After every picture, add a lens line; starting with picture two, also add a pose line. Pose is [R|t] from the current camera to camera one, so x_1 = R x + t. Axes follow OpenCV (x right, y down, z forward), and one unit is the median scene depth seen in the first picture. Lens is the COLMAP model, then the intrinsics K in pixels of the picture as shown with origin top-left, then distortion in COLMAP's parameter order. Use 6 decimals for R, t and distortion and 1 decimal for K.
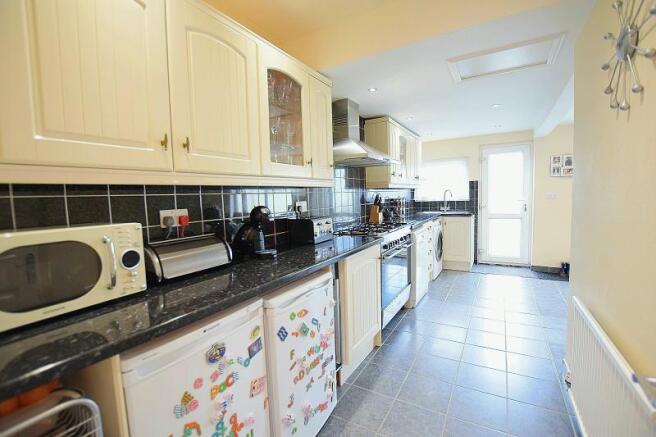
lens RADIAL K [[293.0, 0, 326.2], [0, 293.0, 220.4], [0, 0, 1]] dist [-0.028401, 0.001054]
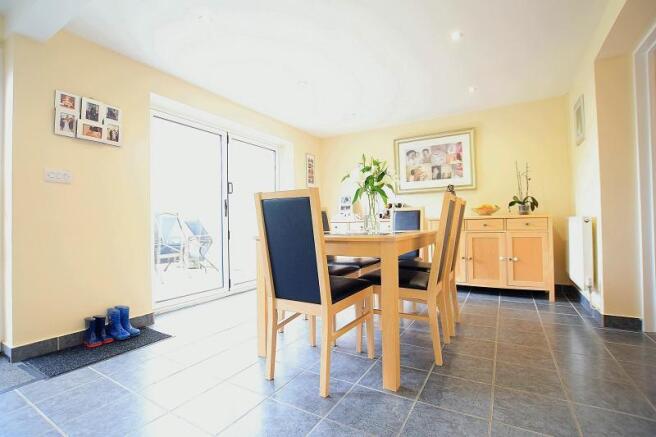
lens RADIAL K [[293.0, 0, 328.3], [0, 293.0, 218.2], [0, 0, 1]] dist [-0.028401, 0.001054]
pose [[0.000907, 0.053277, 0.998579, 0.484450], [0.094656, 0.994092, -0.053123, 0.063553], [-0.995510, 0.094570, -0.004141, 0.835140]]
